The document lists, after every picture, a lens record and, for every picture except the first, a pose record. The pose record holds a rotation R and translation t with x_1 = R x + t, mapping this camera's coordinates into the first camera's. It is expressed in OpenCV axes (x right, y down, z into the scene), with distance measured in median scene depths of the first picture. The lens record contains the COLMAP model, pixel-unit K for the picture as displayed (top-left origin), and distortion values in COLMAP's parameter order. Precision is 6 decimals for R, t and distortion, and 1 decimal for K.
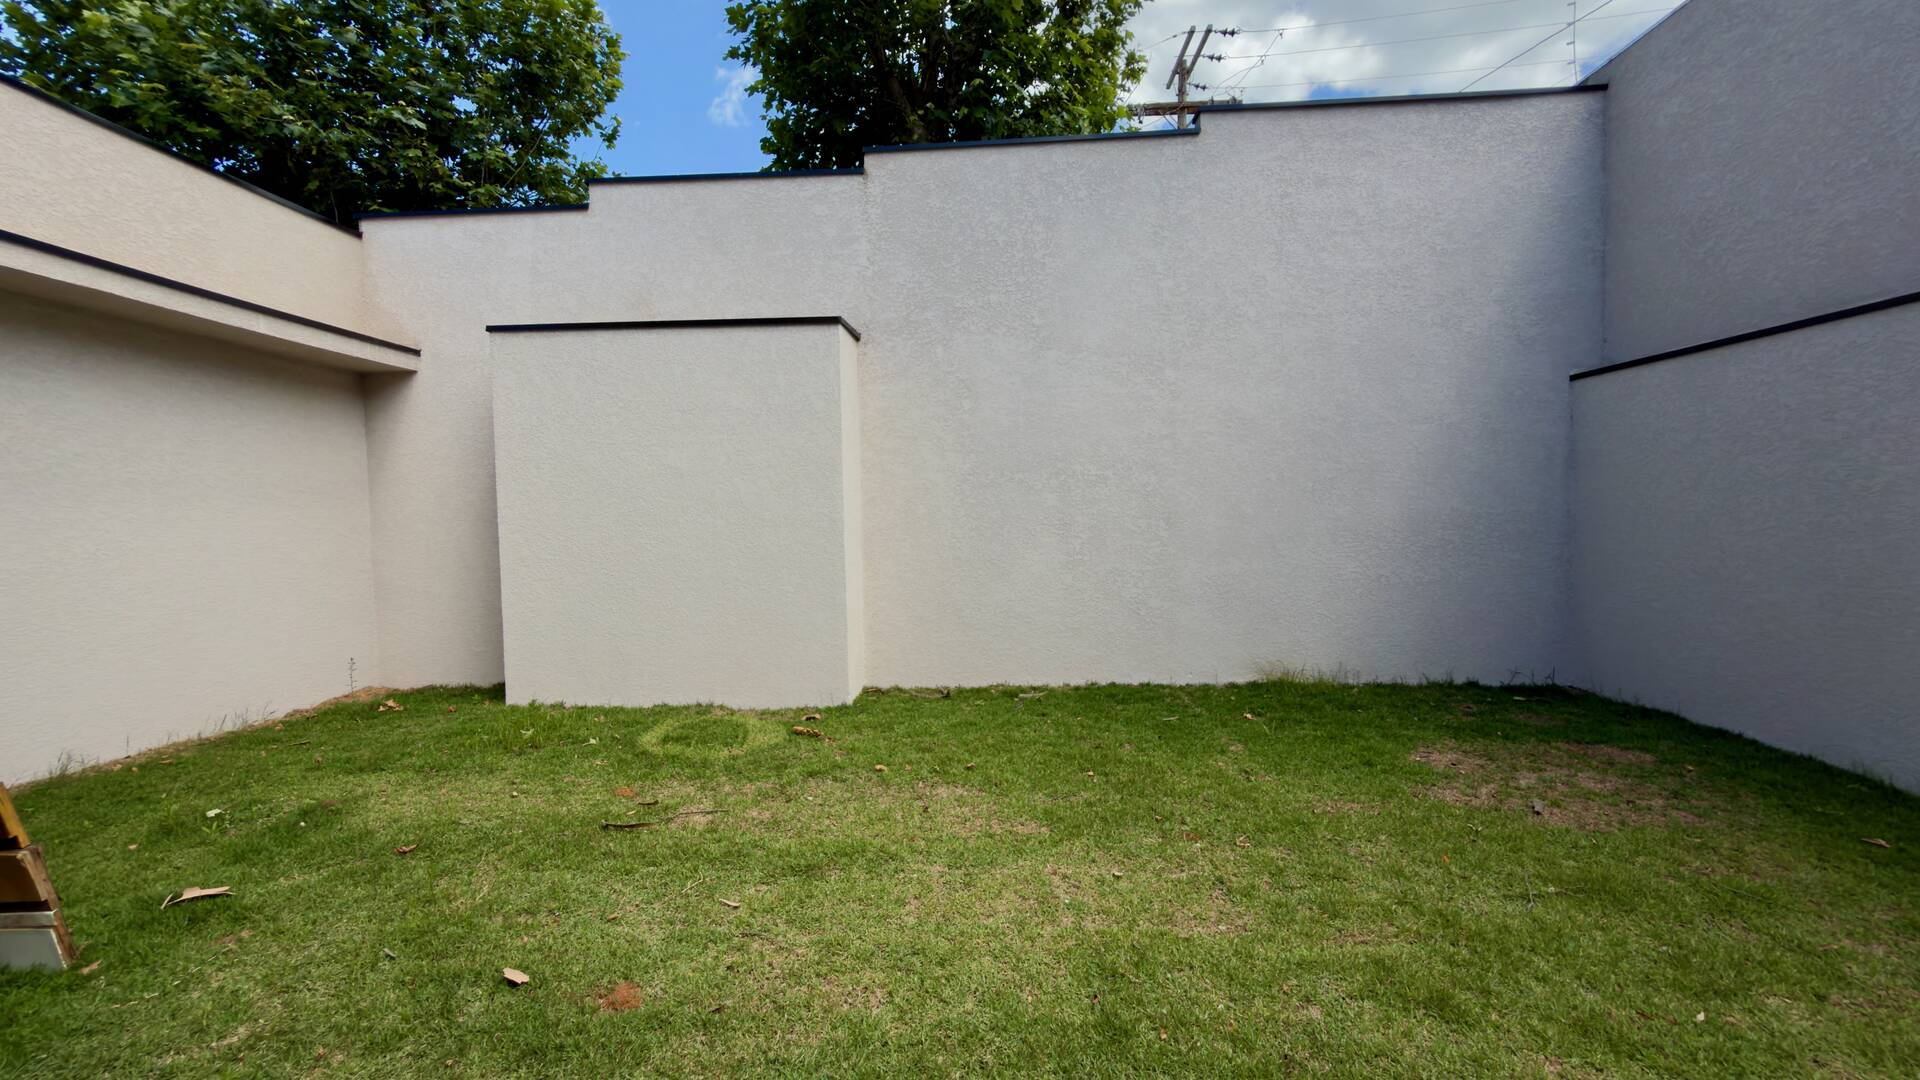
lens RADIAL K [[763.7, 0, 957.5], [0, 763.7, 539.4], [0, 0, 1]] dist [0.001261, -0.000229]
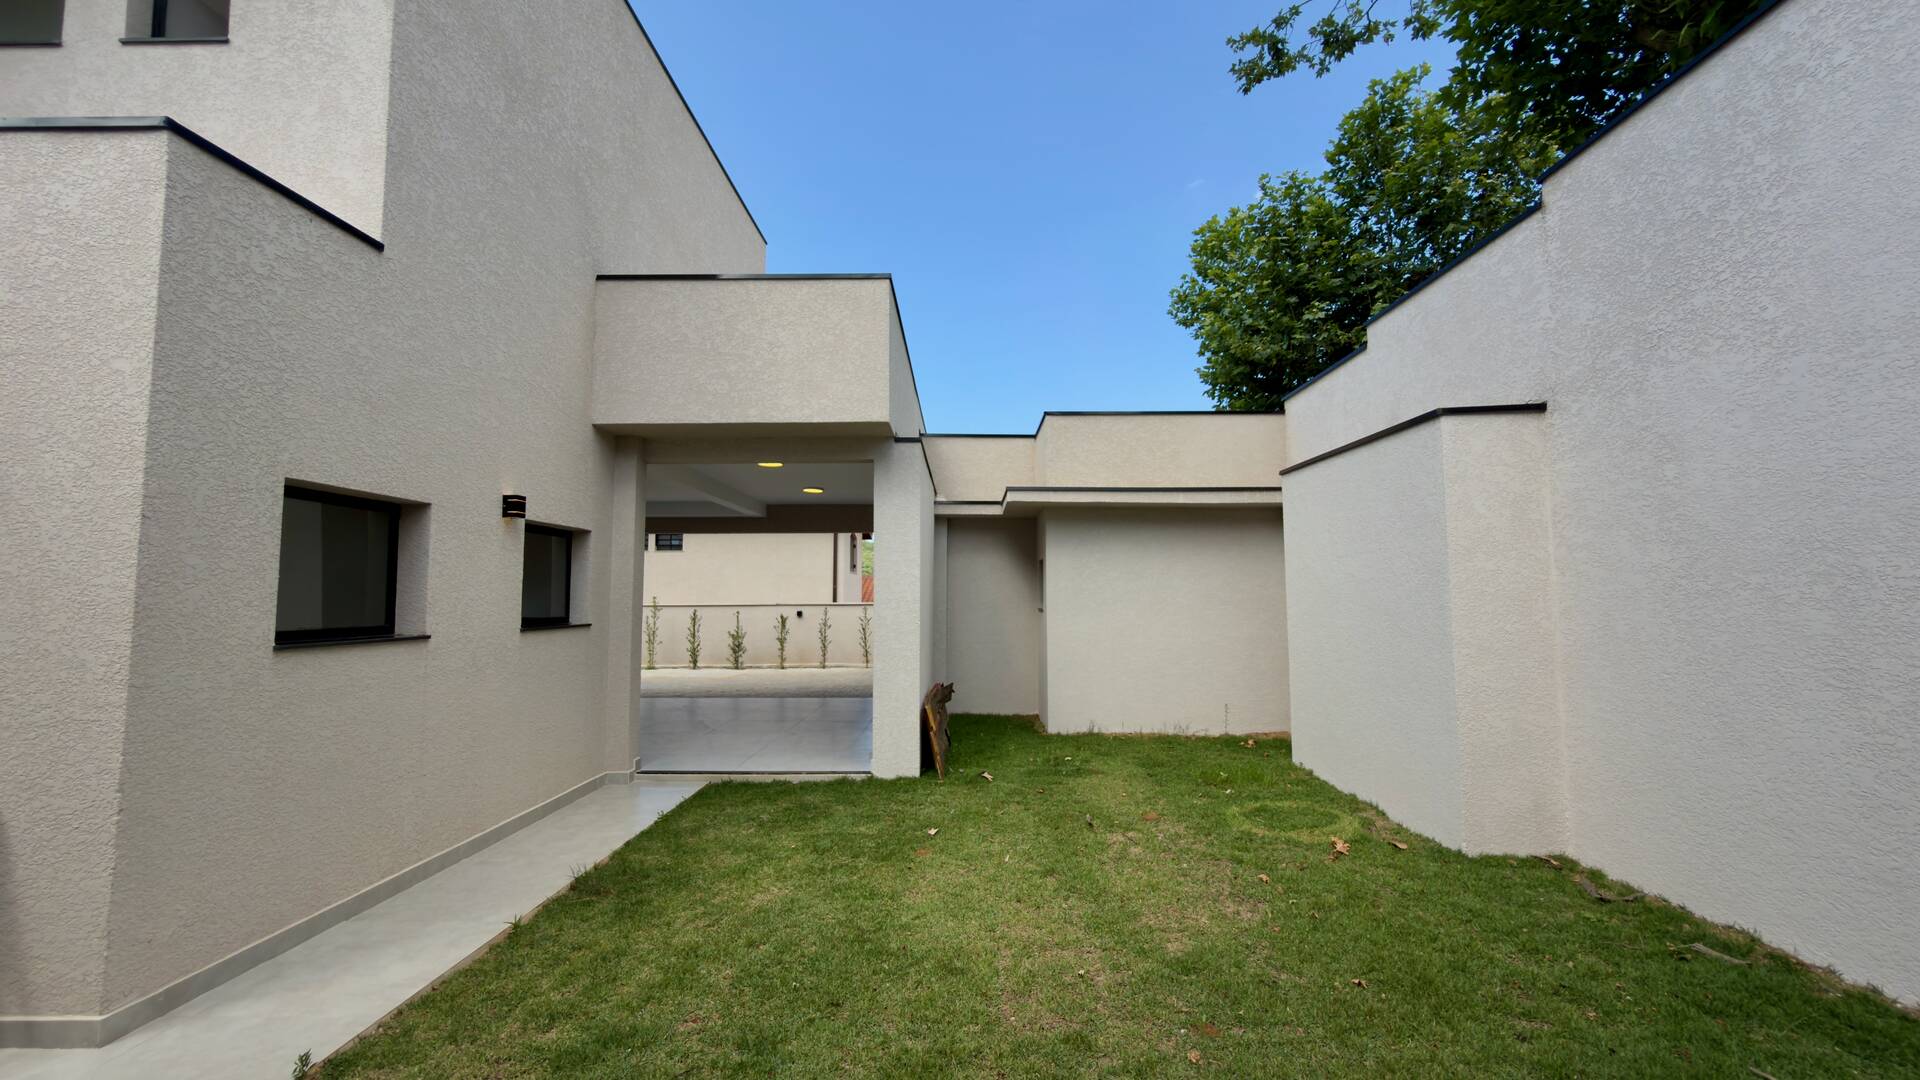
lens RADIAL K [[787.9, 0, 962.8], [0, 787.9, 538.1], [0, 0, 1]] dist [0.000583, 0.000090]
pose [[0.029166, -0.056207, -0.997993, 0.709366], [-0.031373, 0.997874, -0.057117, -0.063828], [0.999082, 0.032976, 0.027340, 0.392509]]
